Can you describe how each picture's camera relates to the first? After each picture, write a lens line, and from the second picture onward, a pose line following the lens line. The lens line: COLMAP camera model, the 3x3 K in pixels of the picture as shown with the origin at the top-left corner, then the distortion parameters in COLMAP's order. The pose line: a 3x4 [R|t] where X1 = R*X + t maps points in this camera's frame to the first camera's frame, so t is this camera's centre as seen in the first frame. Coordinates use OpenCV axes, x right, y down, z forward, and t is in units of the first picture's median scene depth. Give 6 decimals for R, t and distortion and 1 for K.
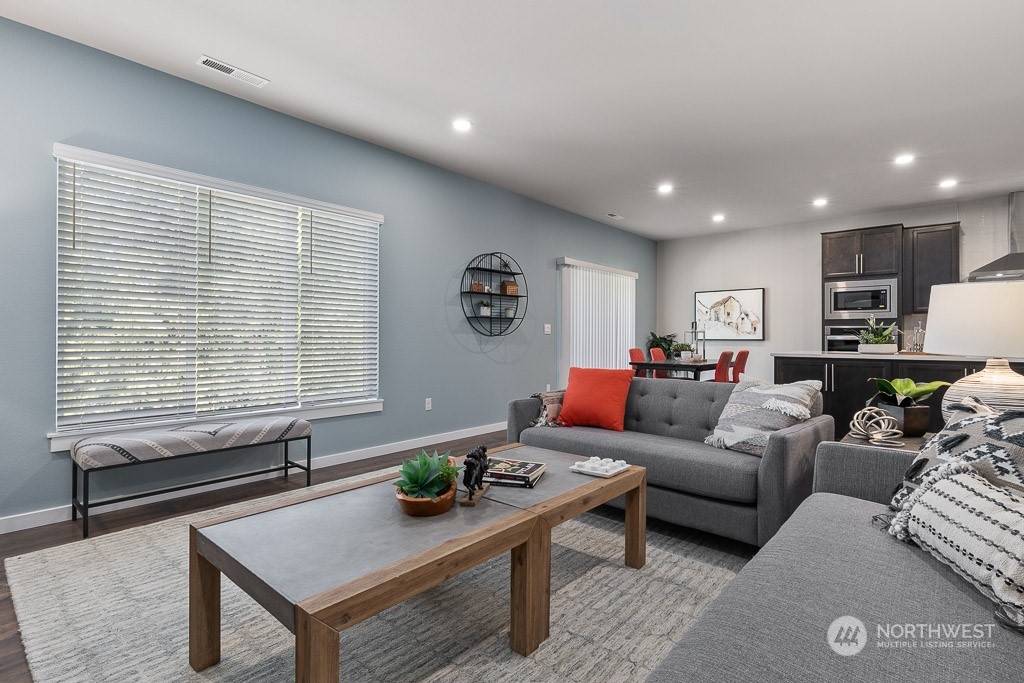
lens RADIAL K [[498.4, 0, 512.0], [0, 498.4, 341.5], [0, 0, 1]] dist [-0.000372, -0.000106]
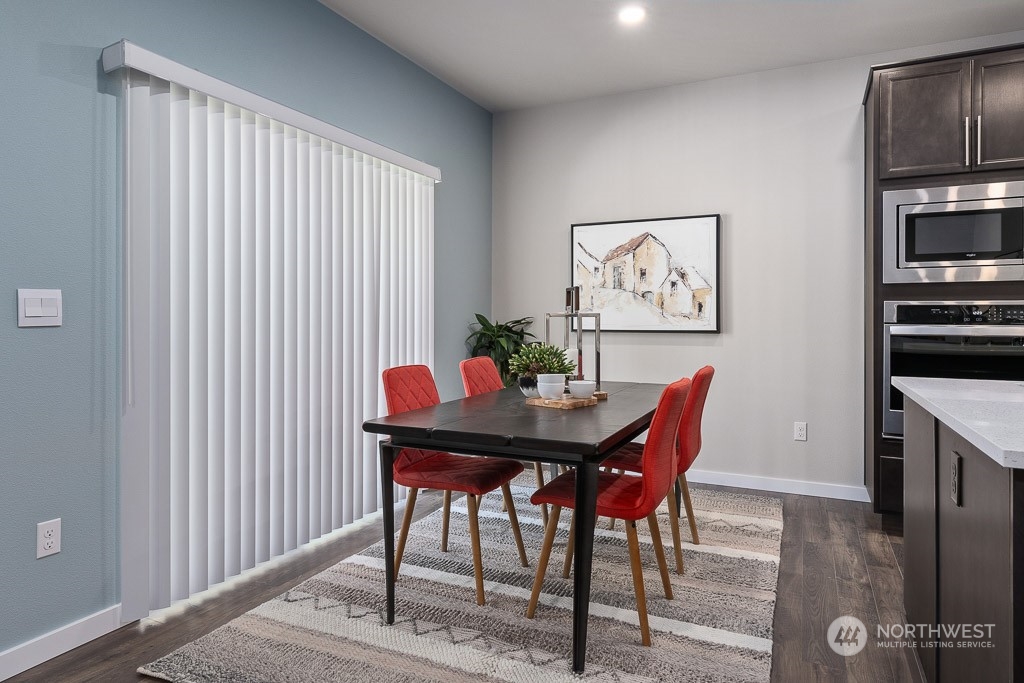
lens RADIAL K [[591.8, 0, 512.0], [0, 591.8, 341.5], [0, 0, 1]] dist [-0.001144, -0.000370]
pose [[0.966081, -0.013882, 0.257867, 0.222041], [0.004678, 0.999331, 0.036273, -0.016920], [-0.258198, -0.033837, 0.965499, 0.623607]]
